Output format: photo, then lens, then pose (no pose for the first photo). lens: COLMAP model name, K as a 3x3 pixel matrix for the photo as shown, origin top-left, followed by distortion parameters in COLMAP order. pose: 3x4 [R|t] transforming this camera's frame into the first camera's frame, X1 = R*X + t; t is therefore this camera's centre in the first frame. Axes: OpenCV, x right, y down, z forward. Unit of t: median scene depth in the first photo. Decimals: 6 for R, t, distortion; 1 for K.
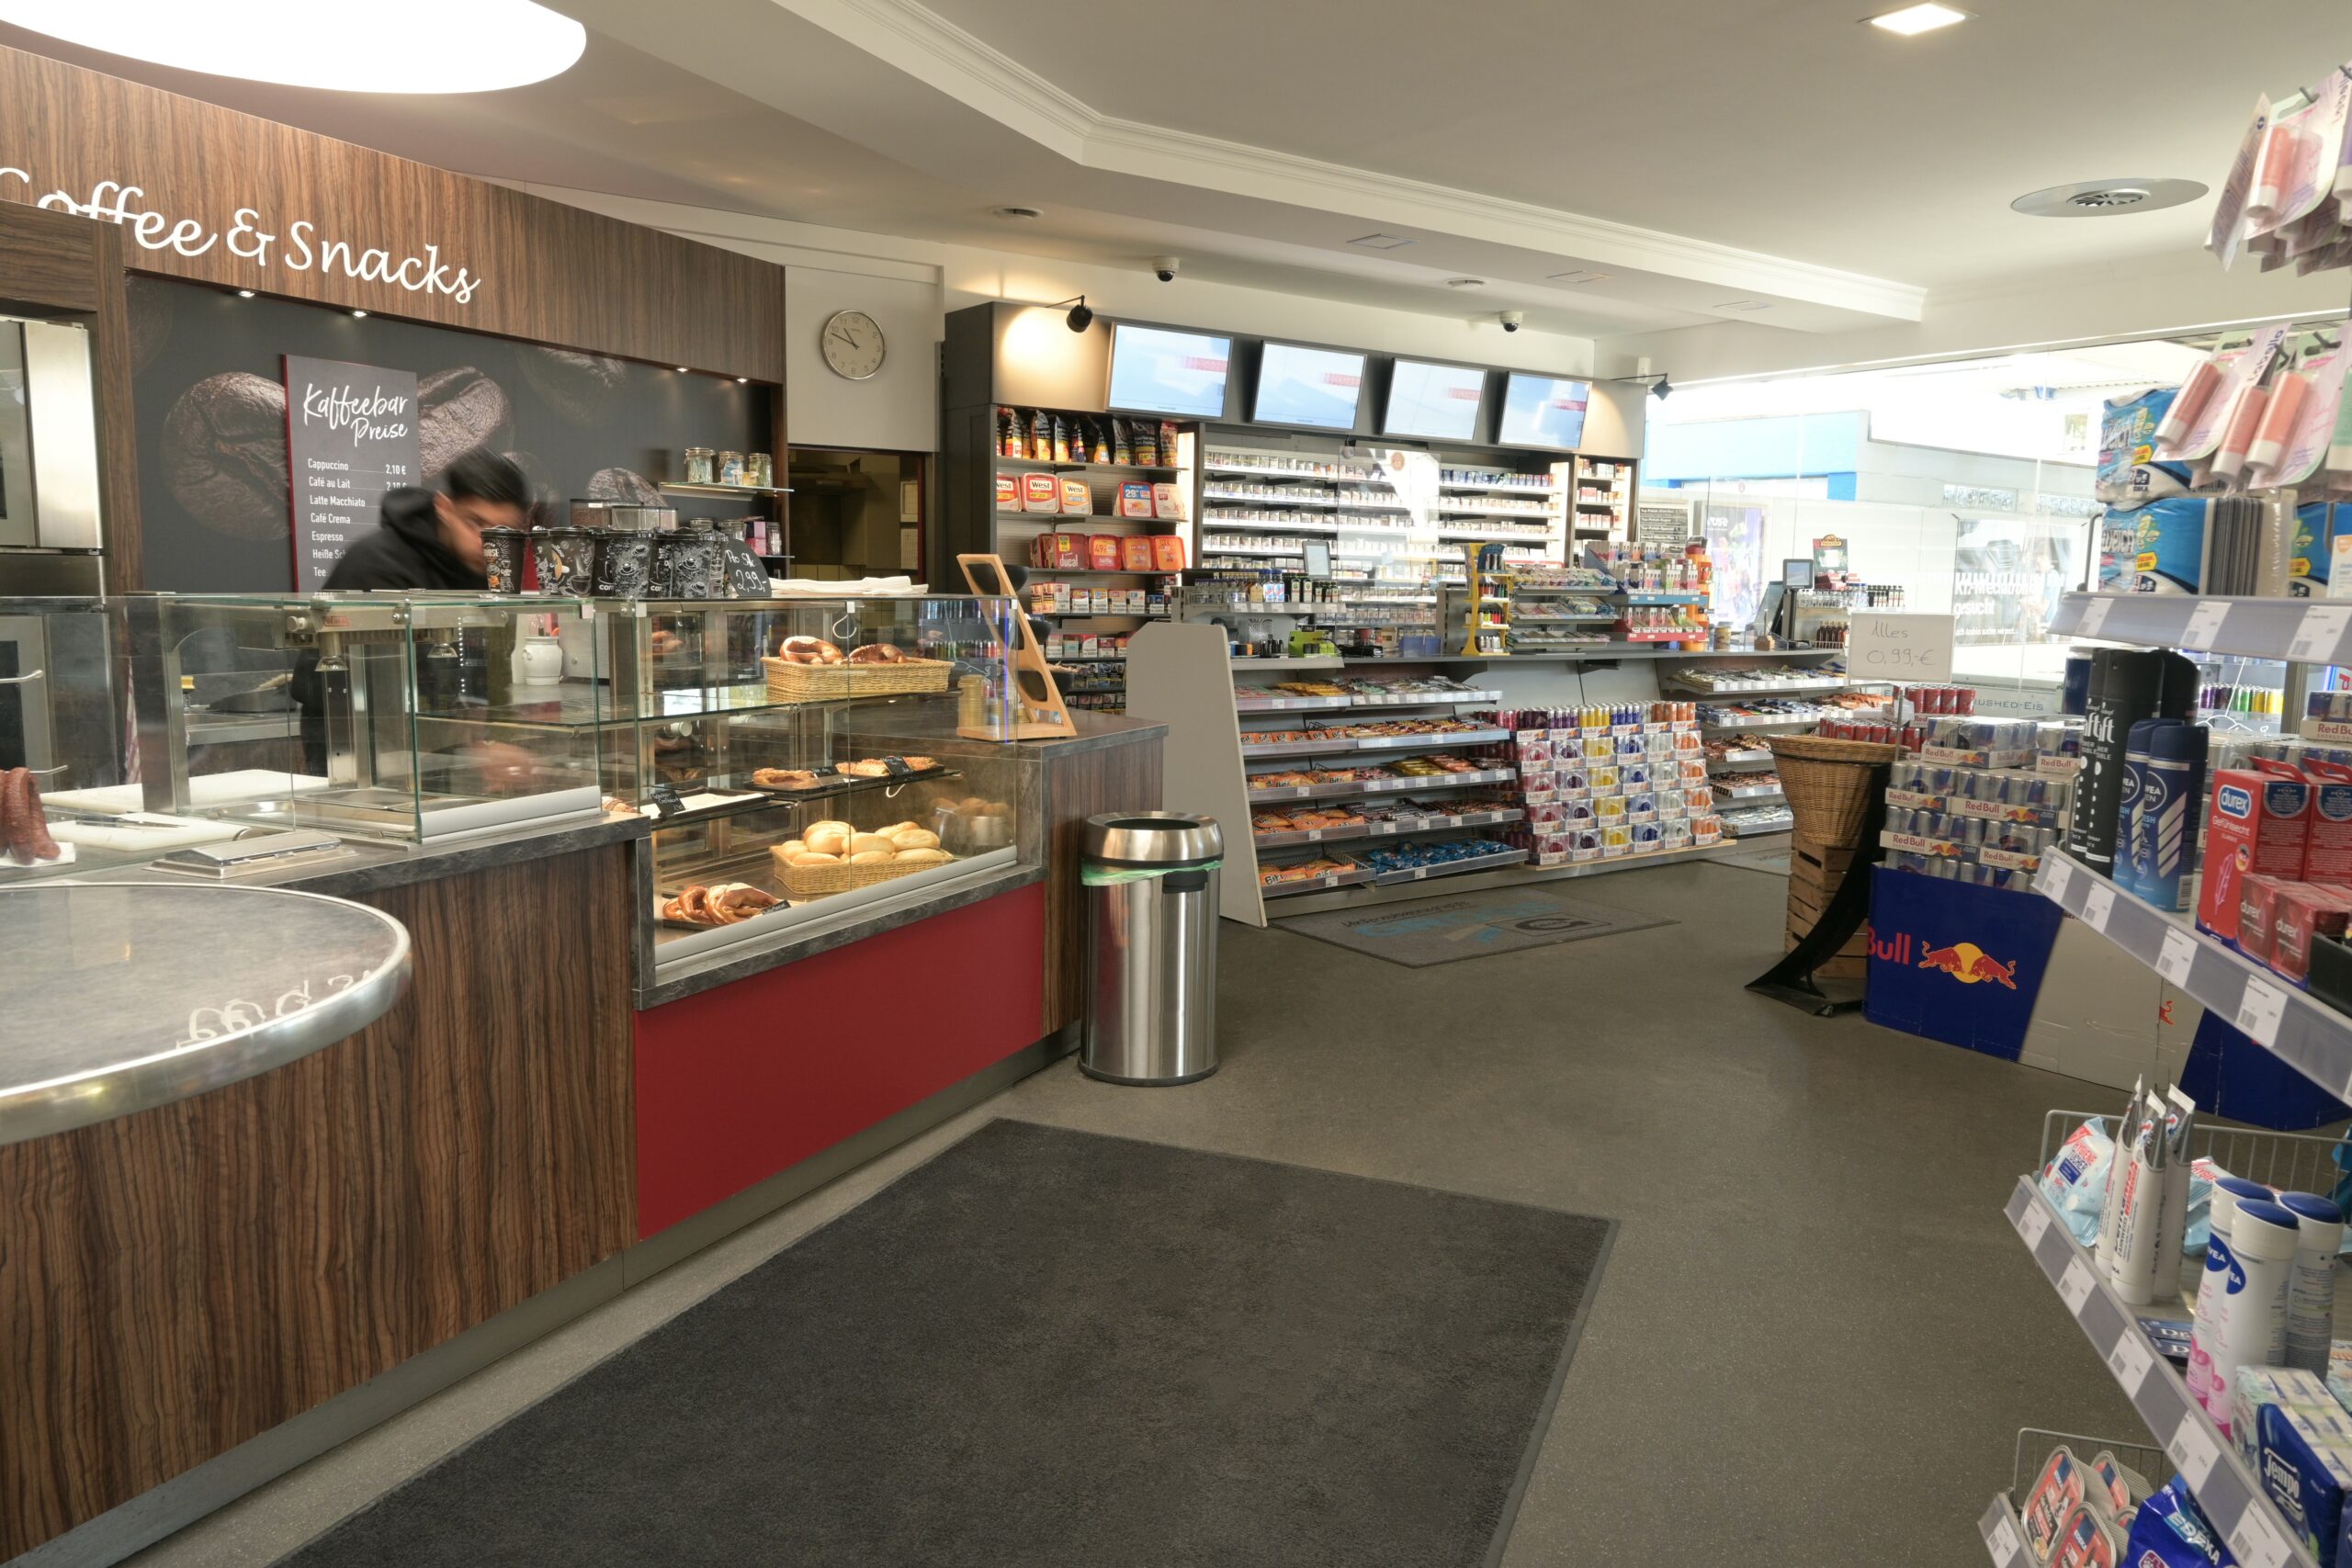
lens RADIAL K [[1586.5, 0, 1236.2], [0, 1586.5, 793.3], [0, 0, 1]] dist [0.003233, 0.000828]
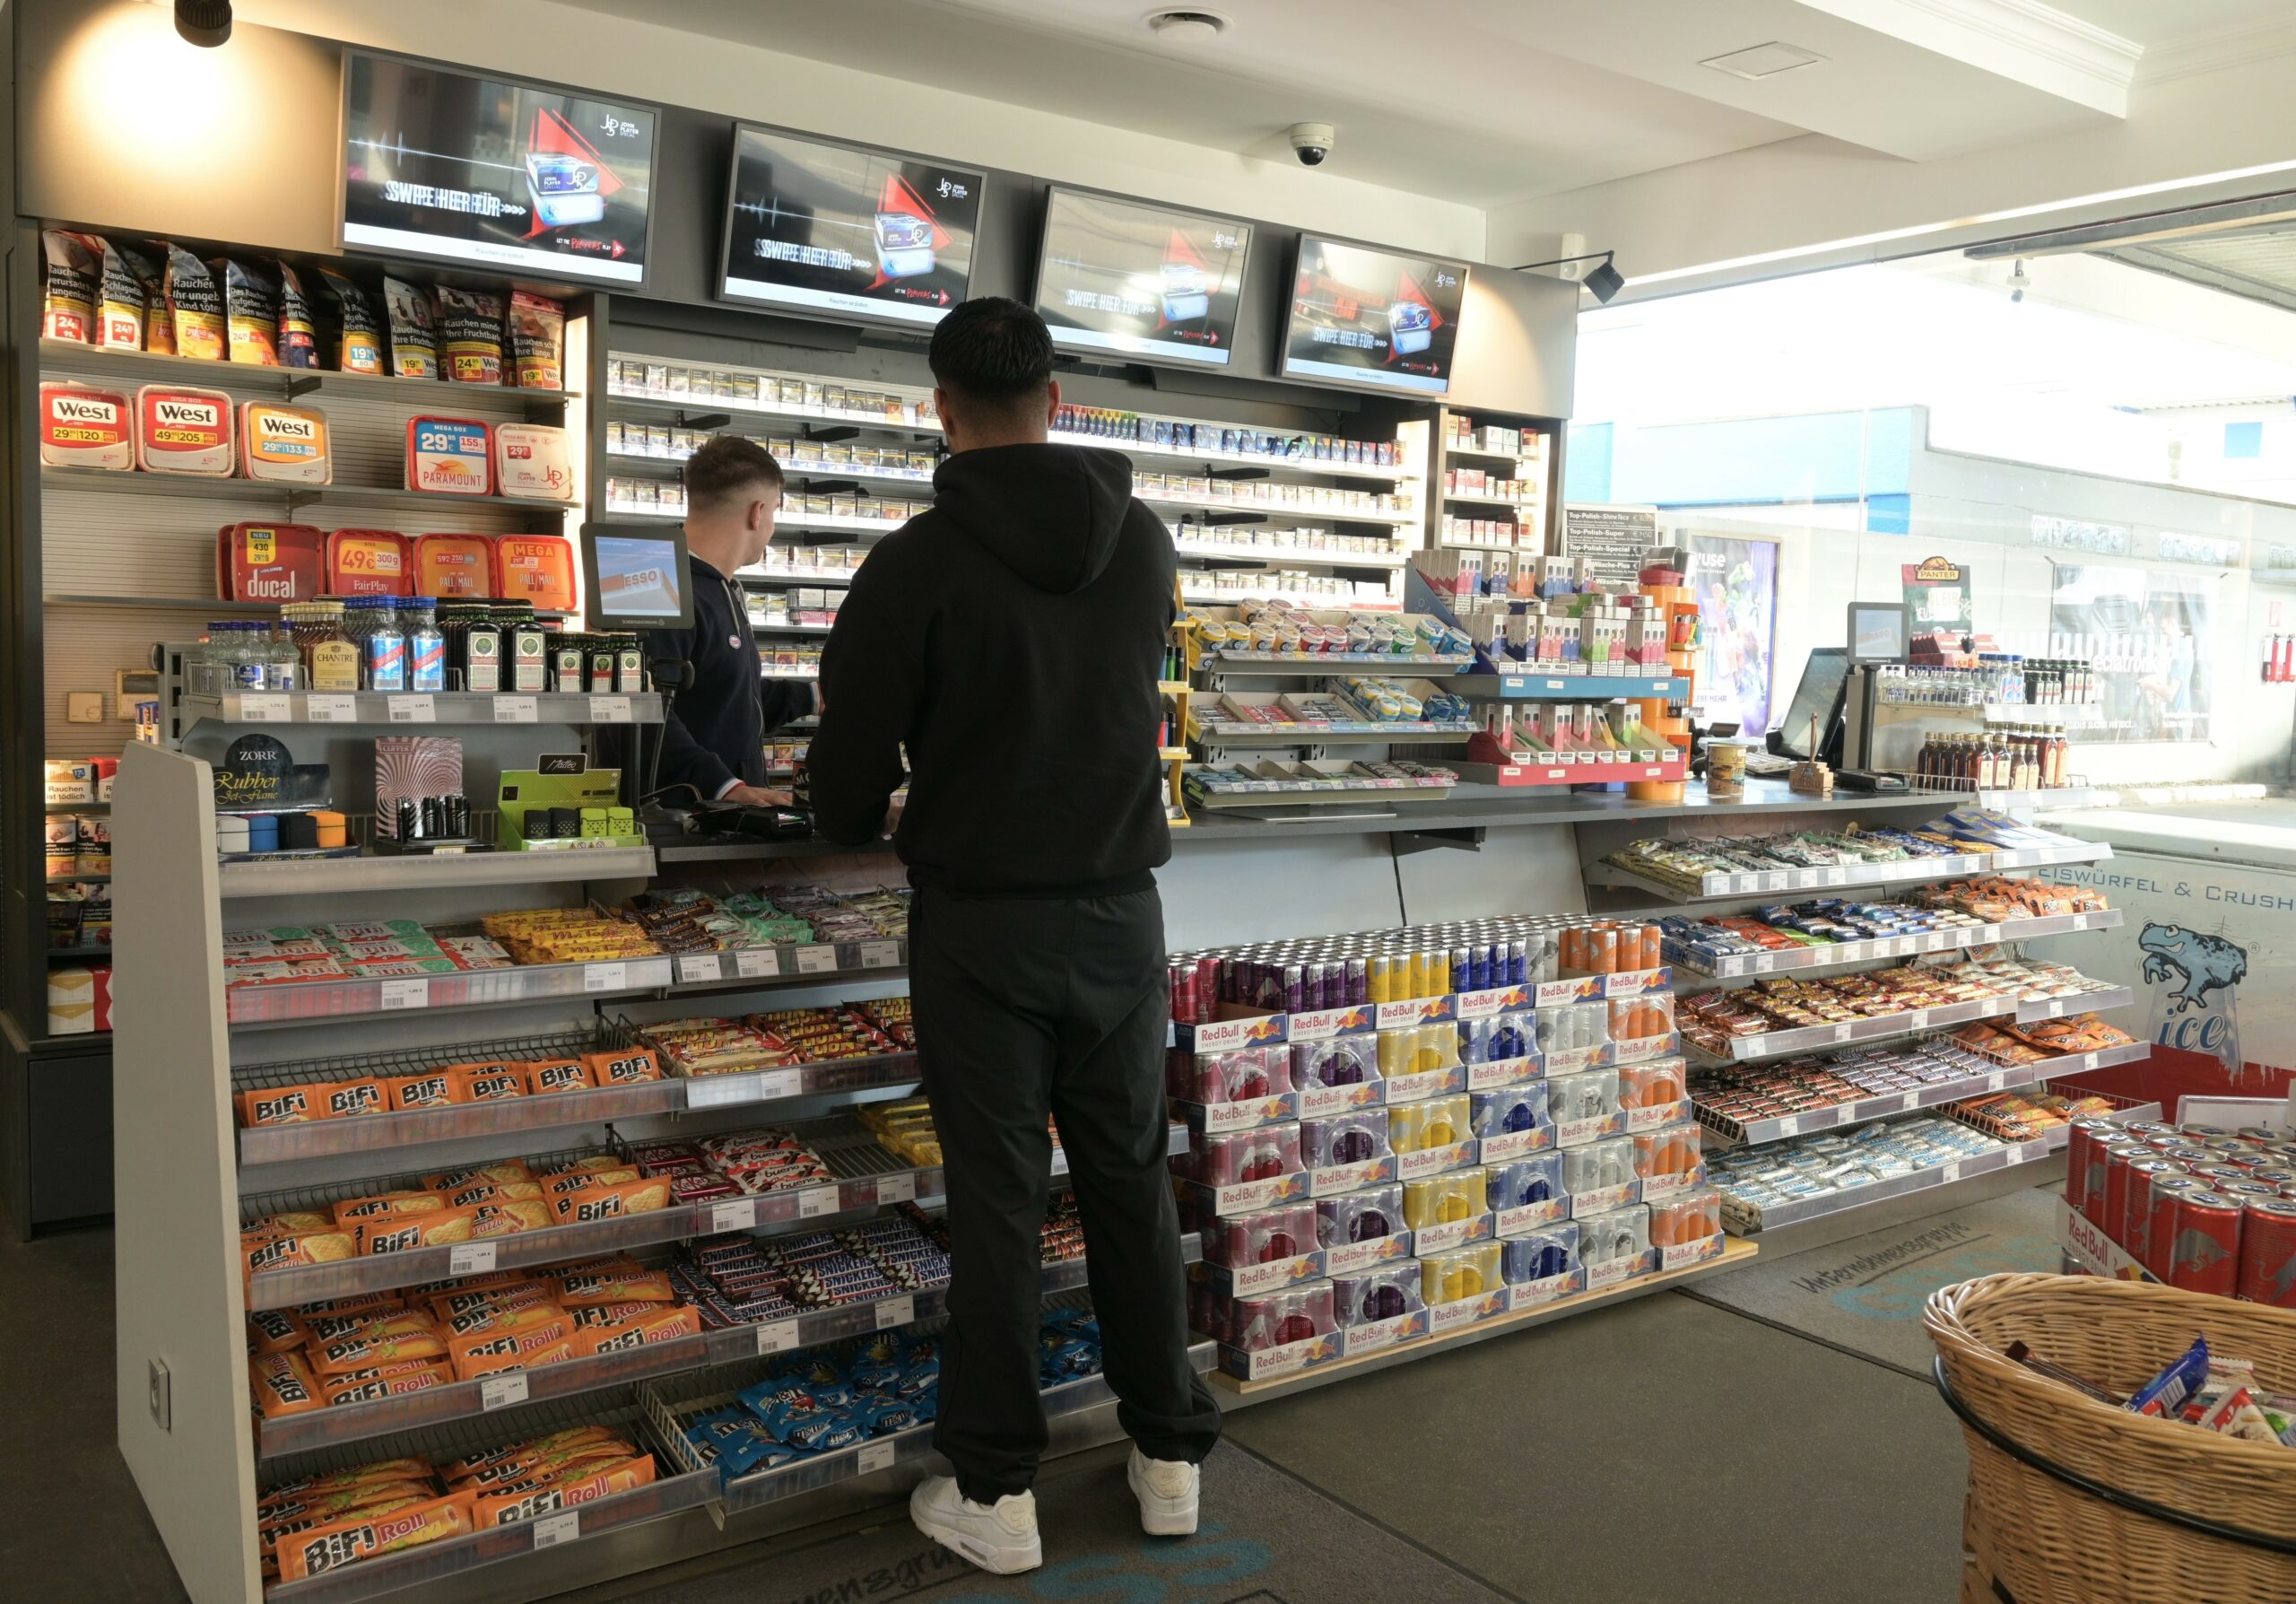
lens RADIAL K [[1898.9, 0, 1148.0], [0, 1898.9, 802.0], [0, 0, 1]] dist [-0.002655, 0.000130]
pose [[0.999921, 0.011146, 0.005843, 0.142967], [-0.010846, 0.998741, -0.048977, -0.062369], [-0.006381, 0.048910, 0.998783, 0.472359]]
